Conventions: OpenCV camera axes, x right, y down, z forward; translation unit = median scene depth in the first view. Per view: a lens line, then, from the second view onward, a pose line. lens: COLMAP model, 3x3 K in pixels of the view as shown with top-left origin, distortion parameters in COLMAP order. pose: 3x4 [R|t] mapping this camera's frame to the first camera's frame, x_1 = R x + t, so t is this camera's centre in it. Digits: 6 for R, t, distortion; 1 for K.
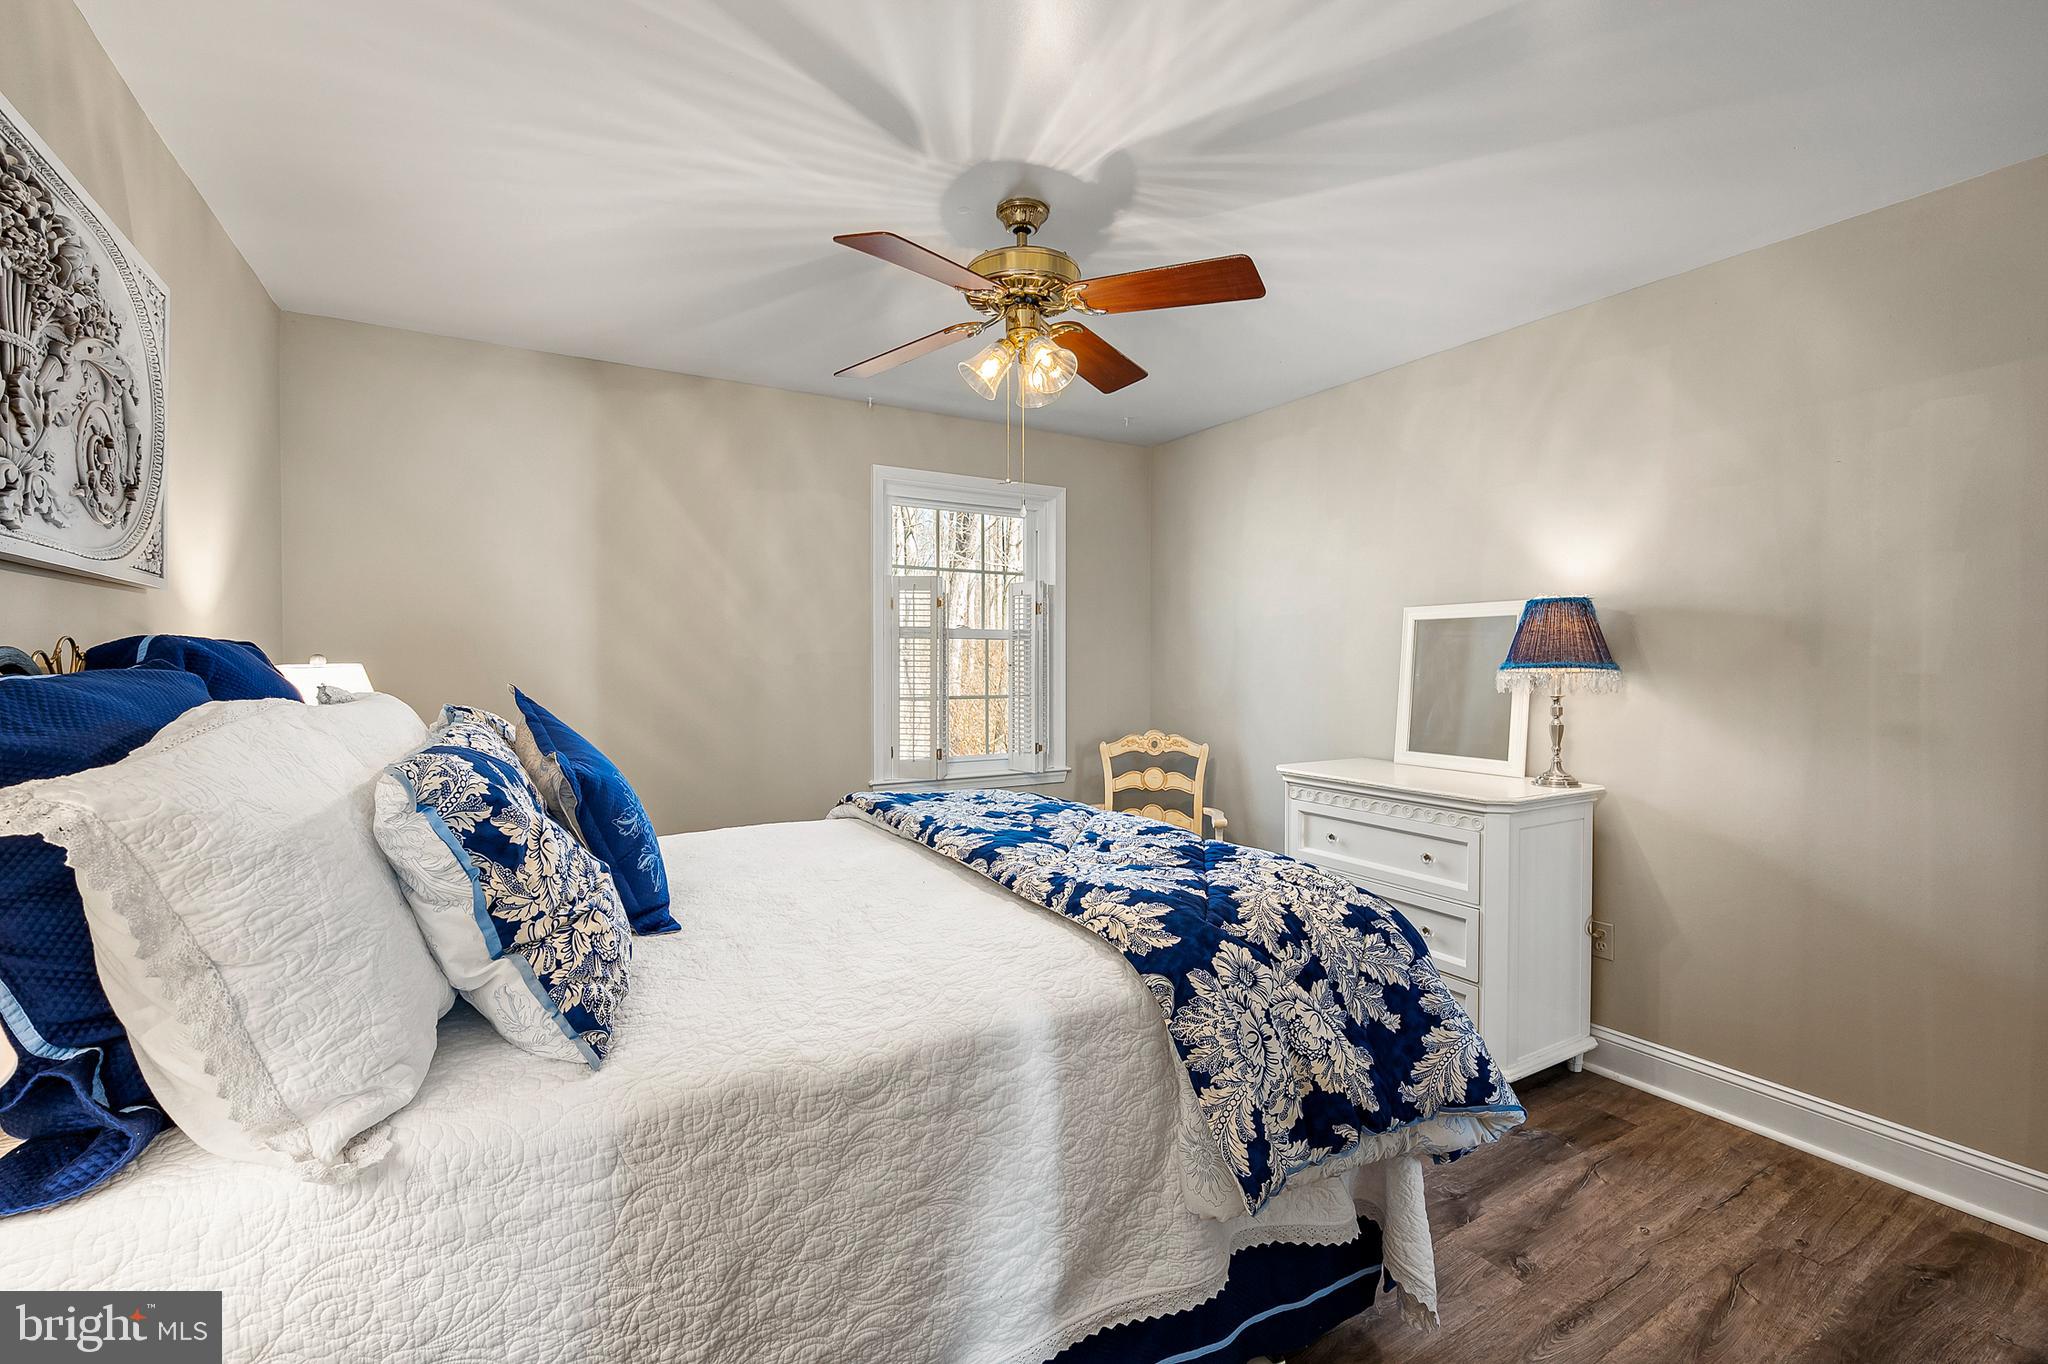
lens RADIAL K [[875.2, 0, 1024.0], [0, 875.2, 682.0], [0, 0, 1]] dist [0.000338, -0.000249]
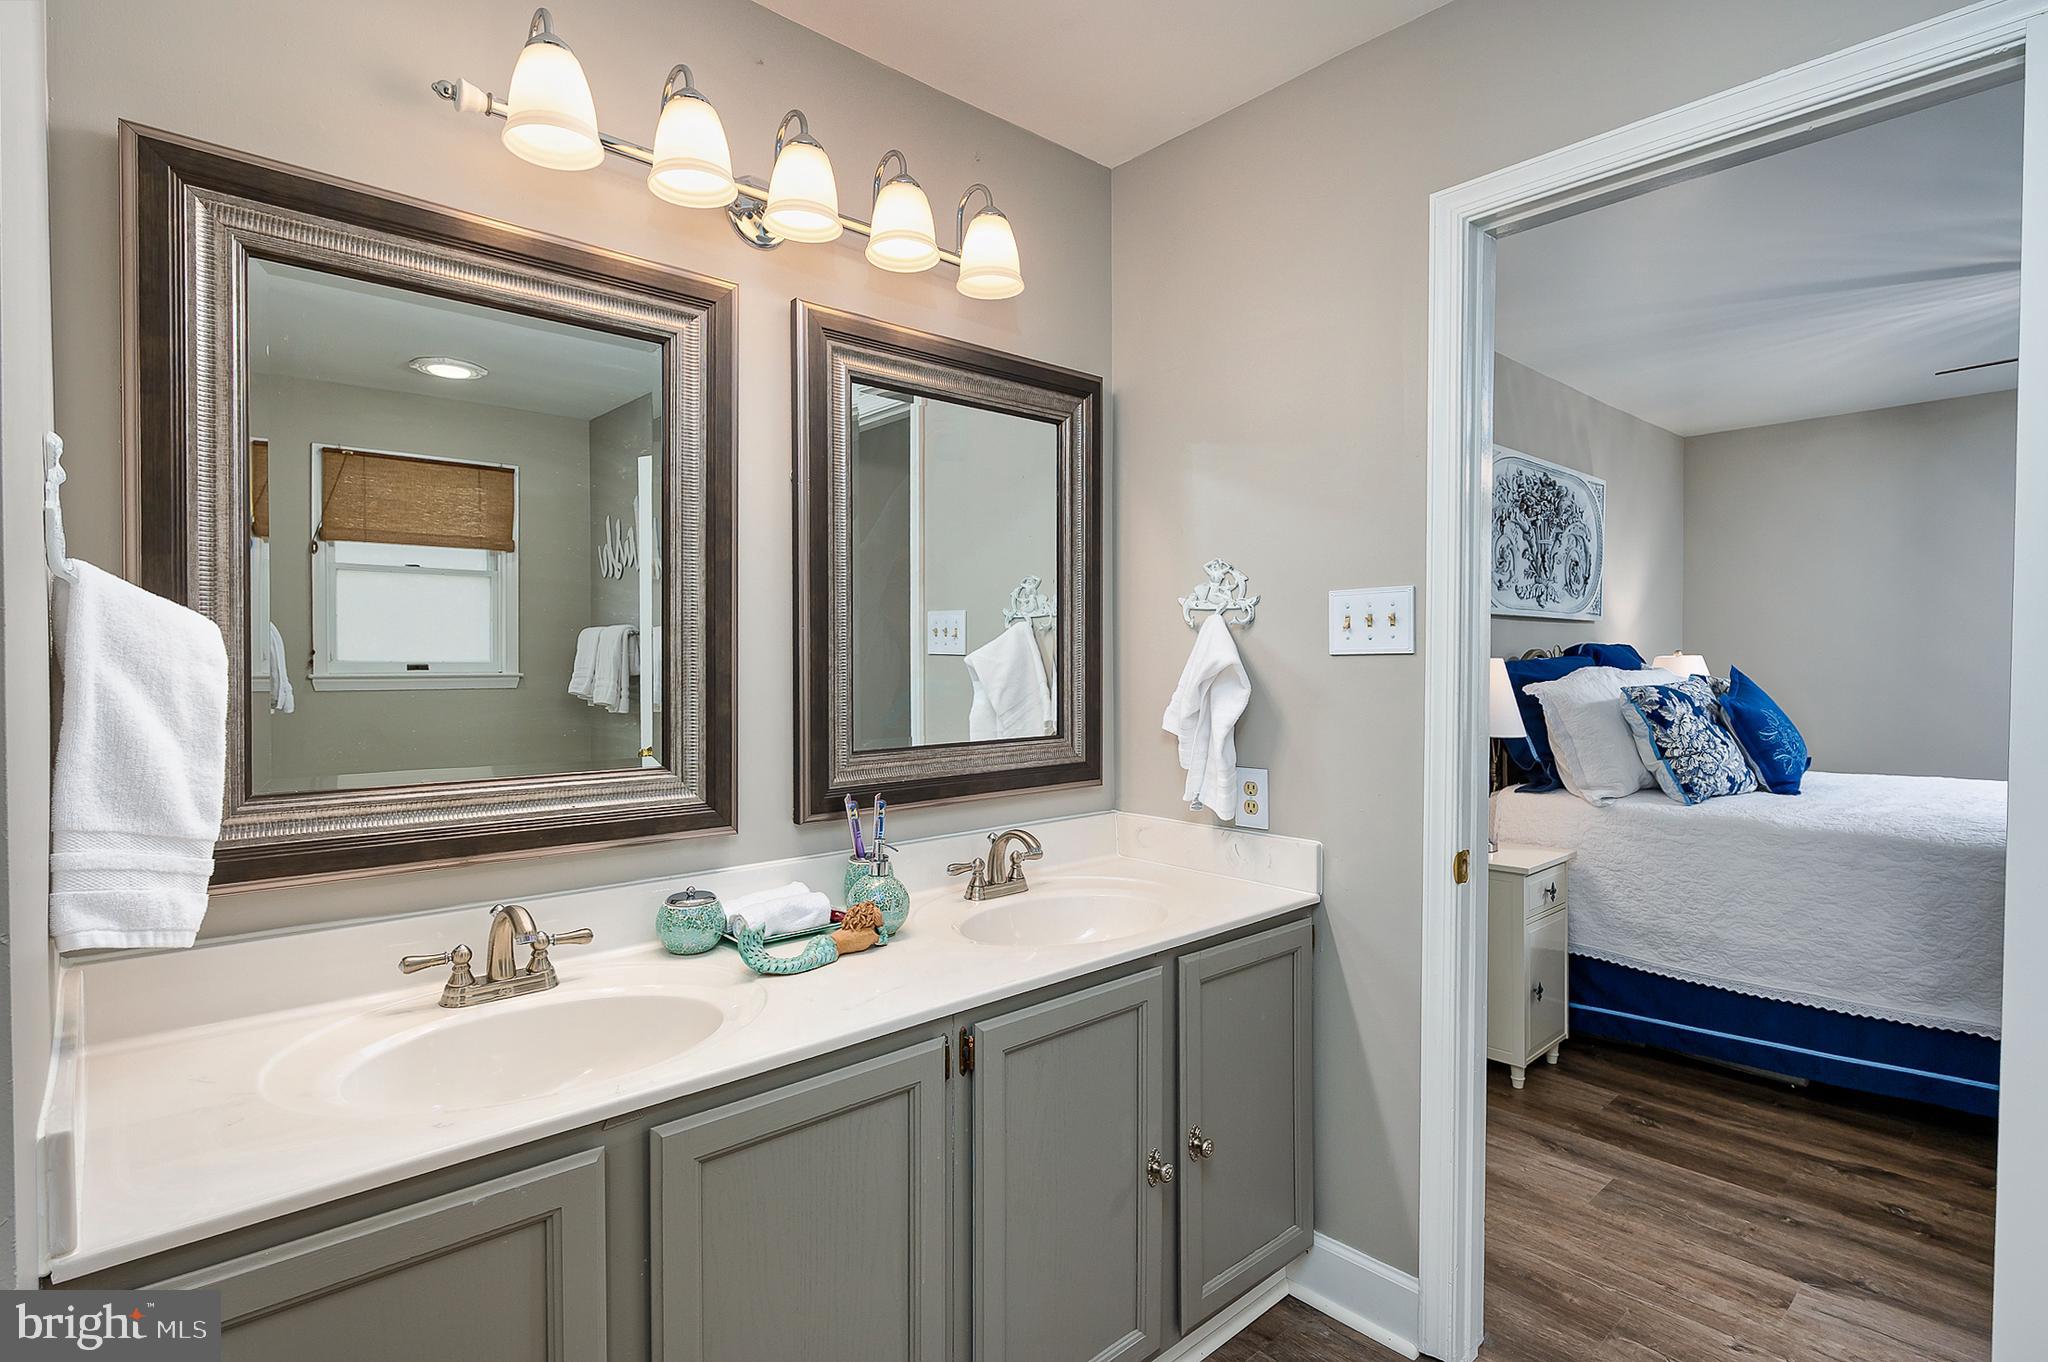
lens RADIAL K [[1020.5, 0, 1024.0], [0, 1020.5, 681.0], [0, 0, 1]] dist [0.000400, 0.000139]
pose [[0.199157, 0.012747, -0.979885, 2.074168], [-0.010818, 0.999883, 0.010809, 0.052857], [0.979908, 0.008447, 0.199272, -1.545858]]
